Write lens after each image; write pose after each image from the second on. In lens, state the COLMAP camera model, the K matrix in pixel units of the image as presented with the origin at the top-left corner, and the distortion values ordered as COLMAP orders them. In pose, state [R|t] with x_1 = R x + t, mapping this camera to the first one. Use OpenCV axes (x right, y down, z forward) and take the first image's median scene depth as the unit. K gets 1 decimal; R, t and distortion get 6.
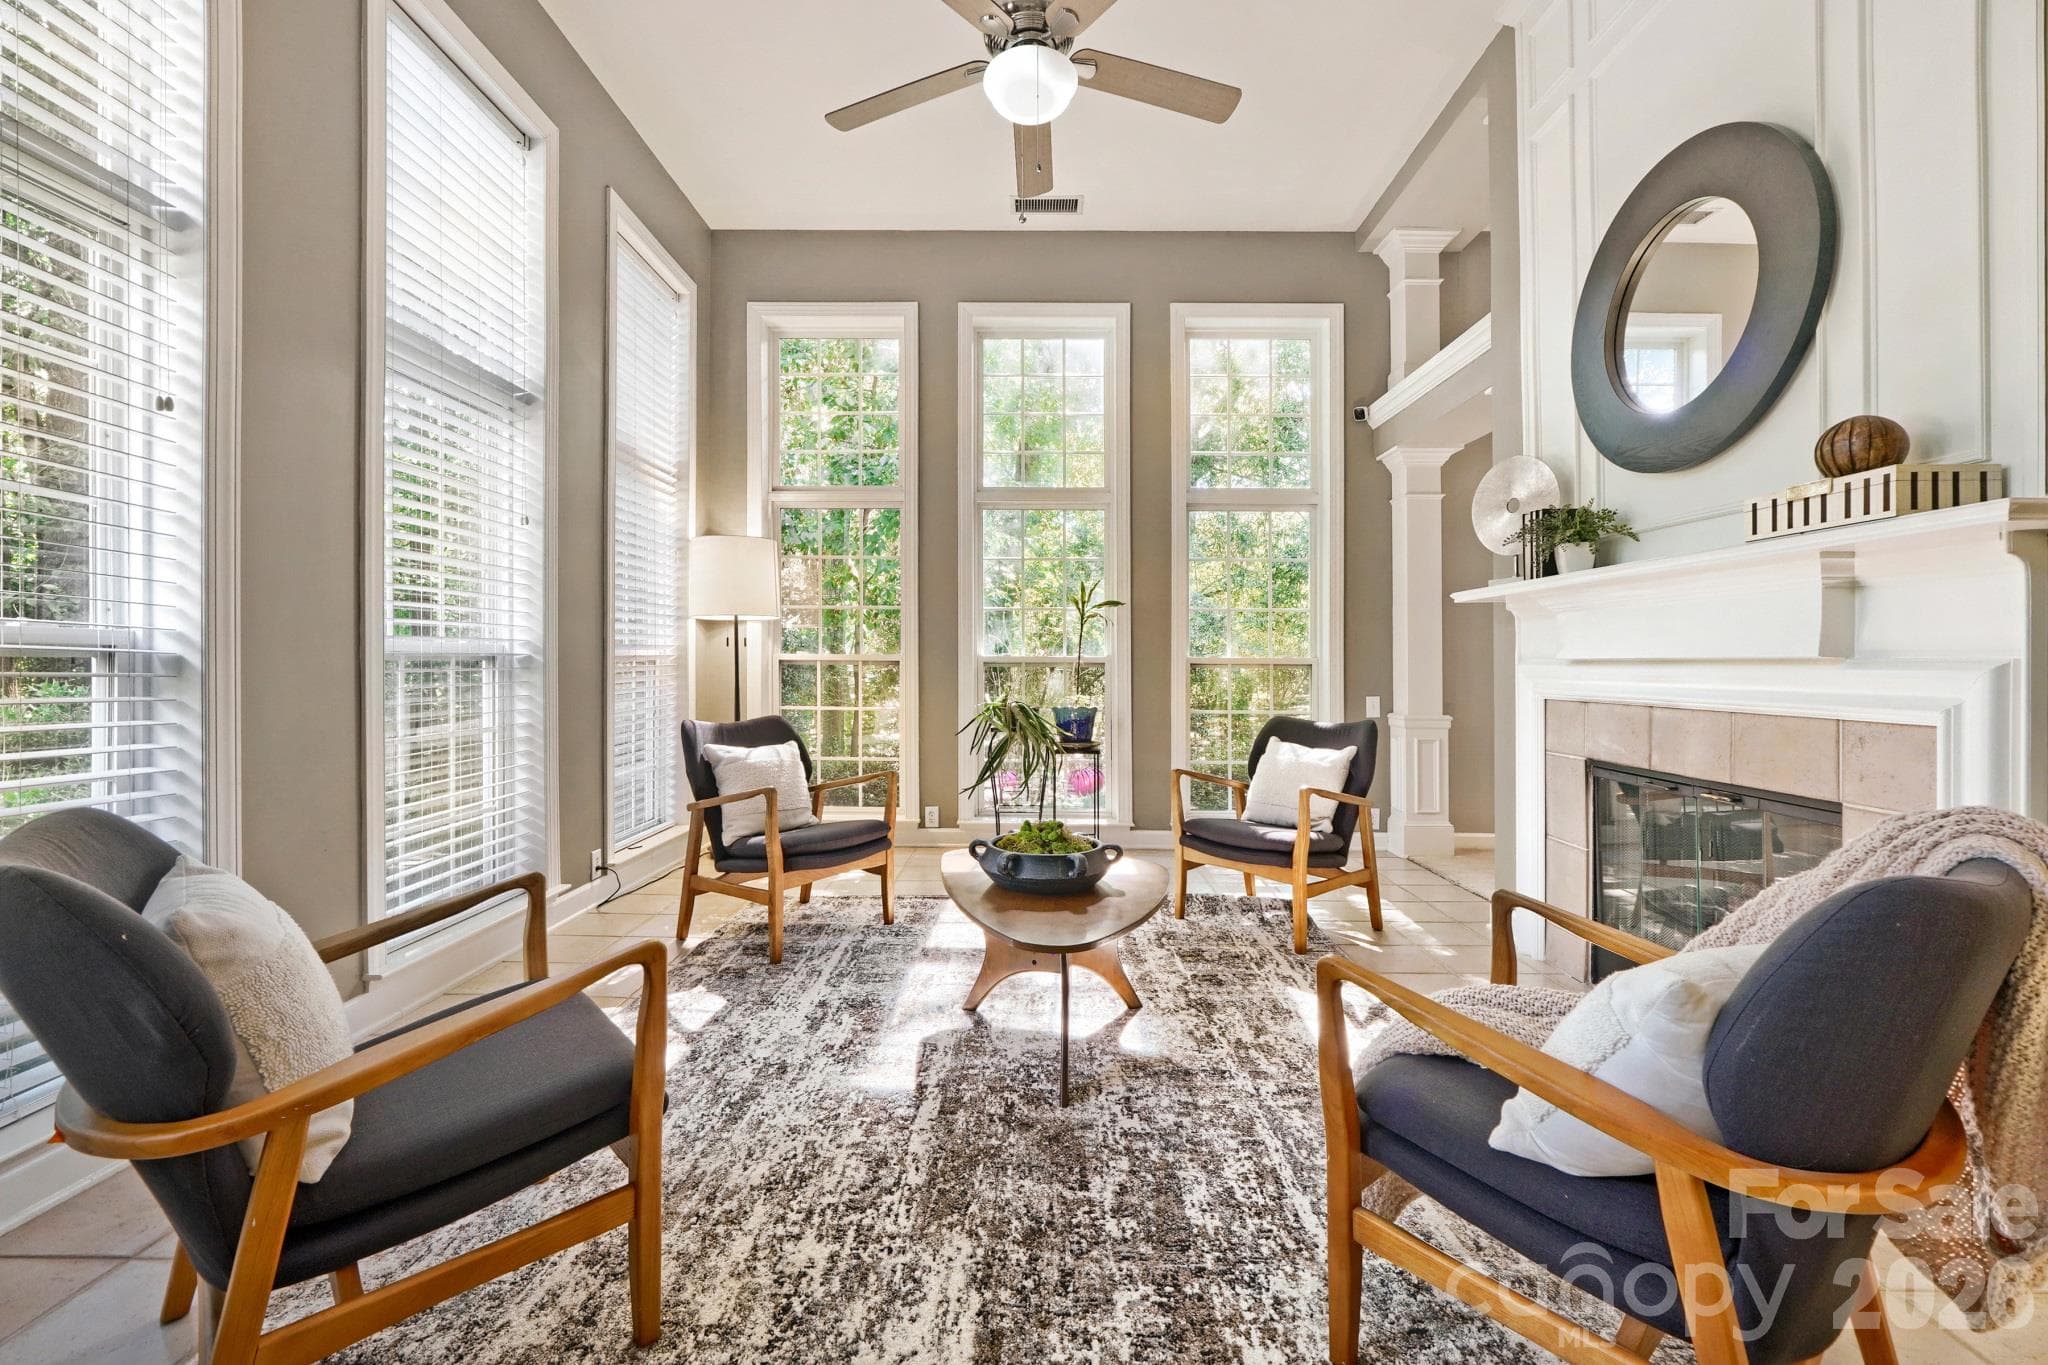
lens RADIAL K [[854.5, 0, 1021.9], [0, 854.5, 674.0], [0, 0, 1]] dist [-0.018310, 0.001917]
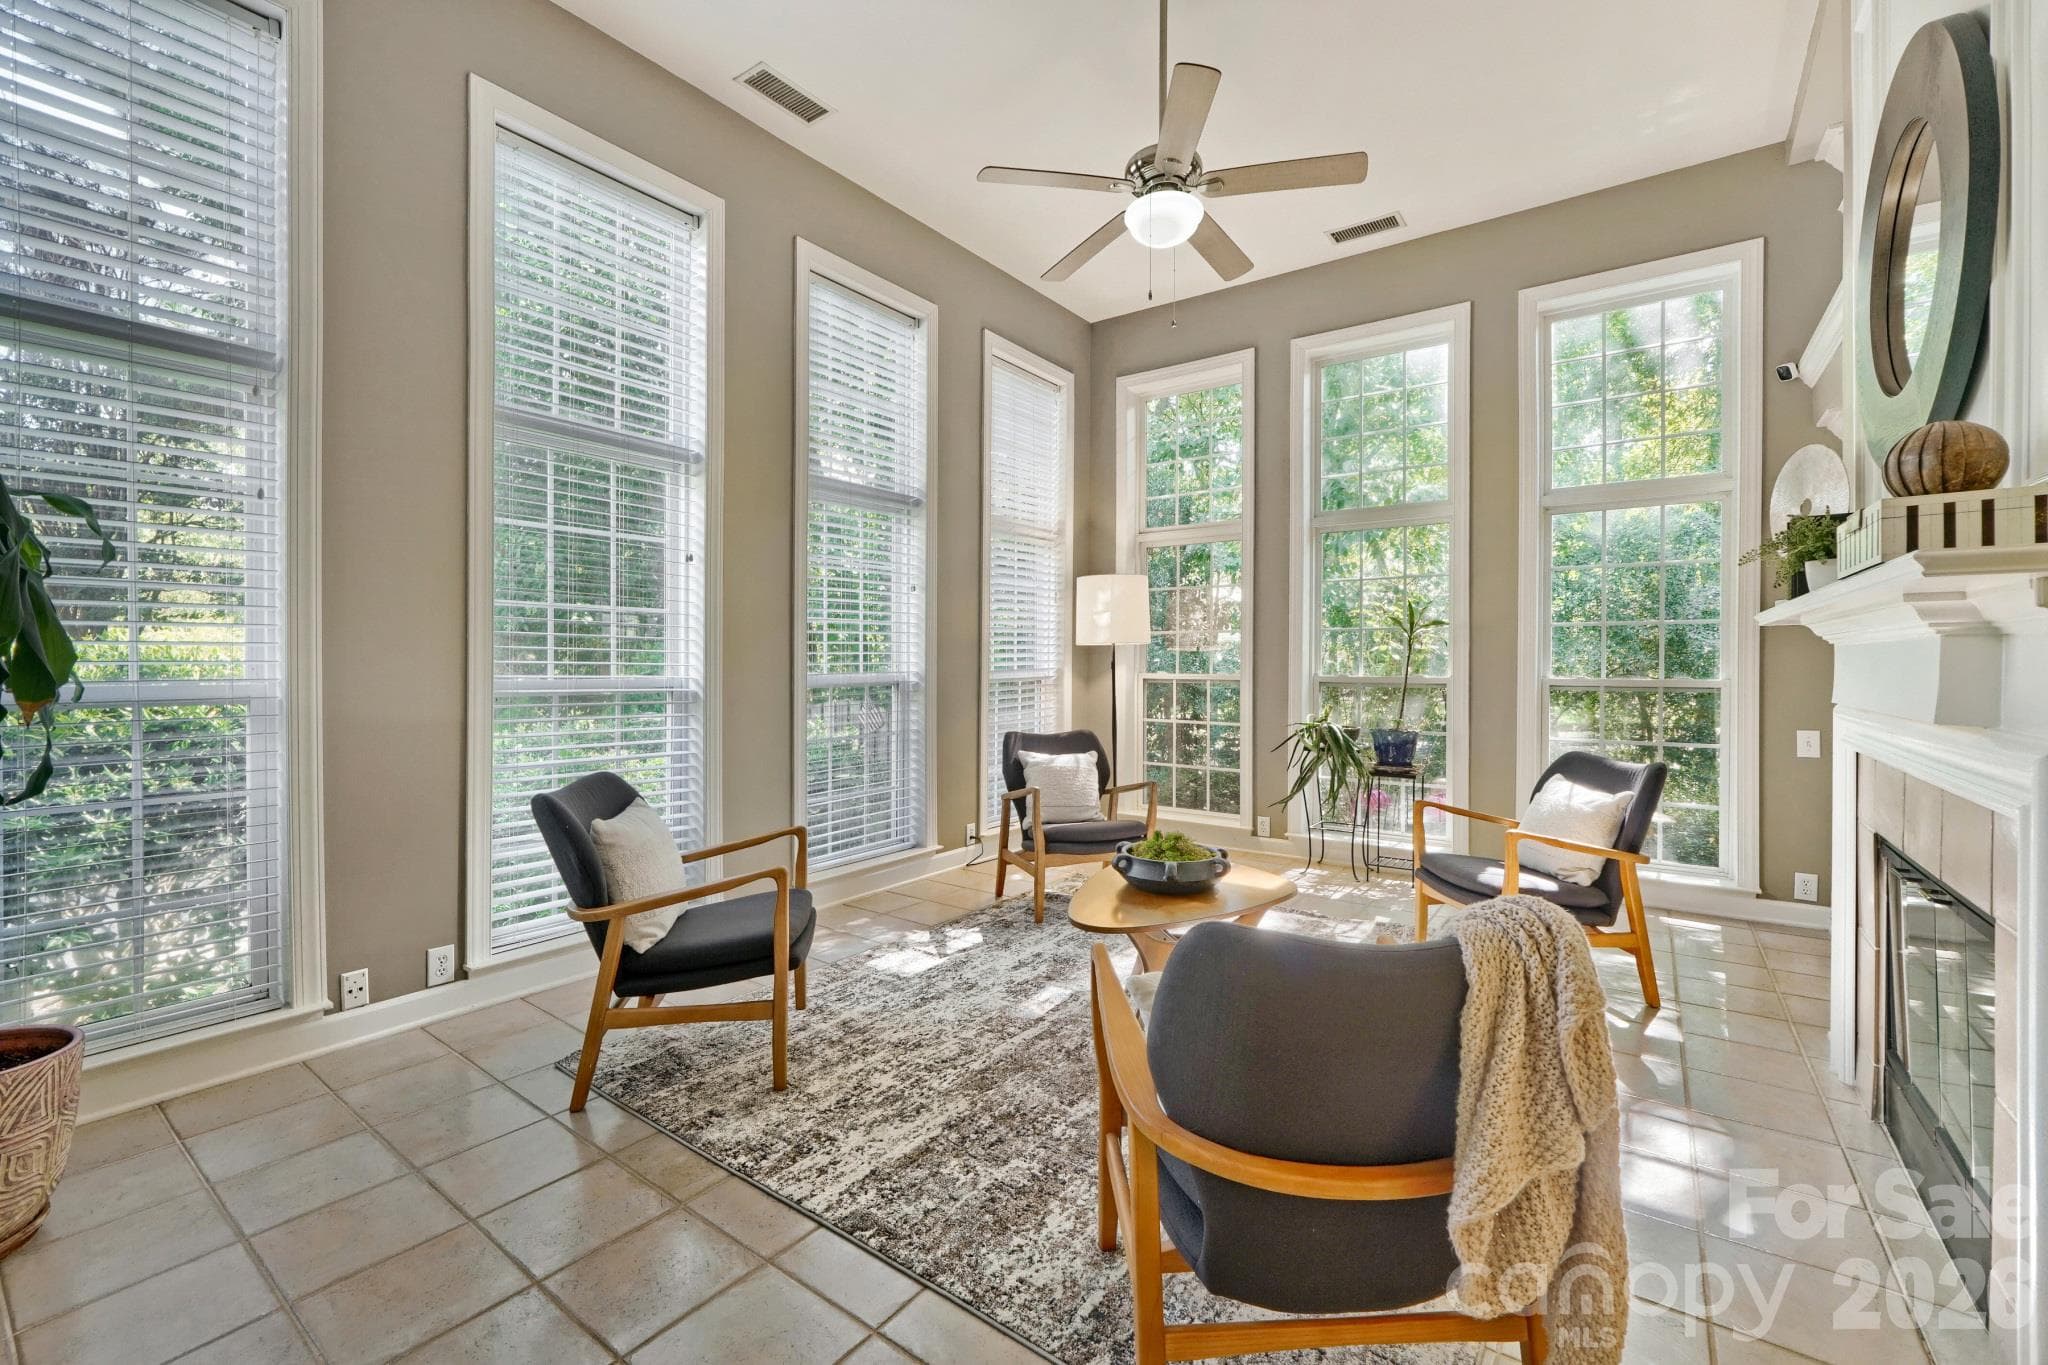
lens RADIAL K [[854.5, 0, 1027.1], [0, 854.5, 671.8], [0, 0, 1]] dist [-0.018310, 0.001917]
pose [[0.815390, 0.001036, -0.578912, 0.482944], [-0.000996, 0.999999, 0.000386, -0.048001], [0.578912, 0.000262, 0.815390, -0.081595]]
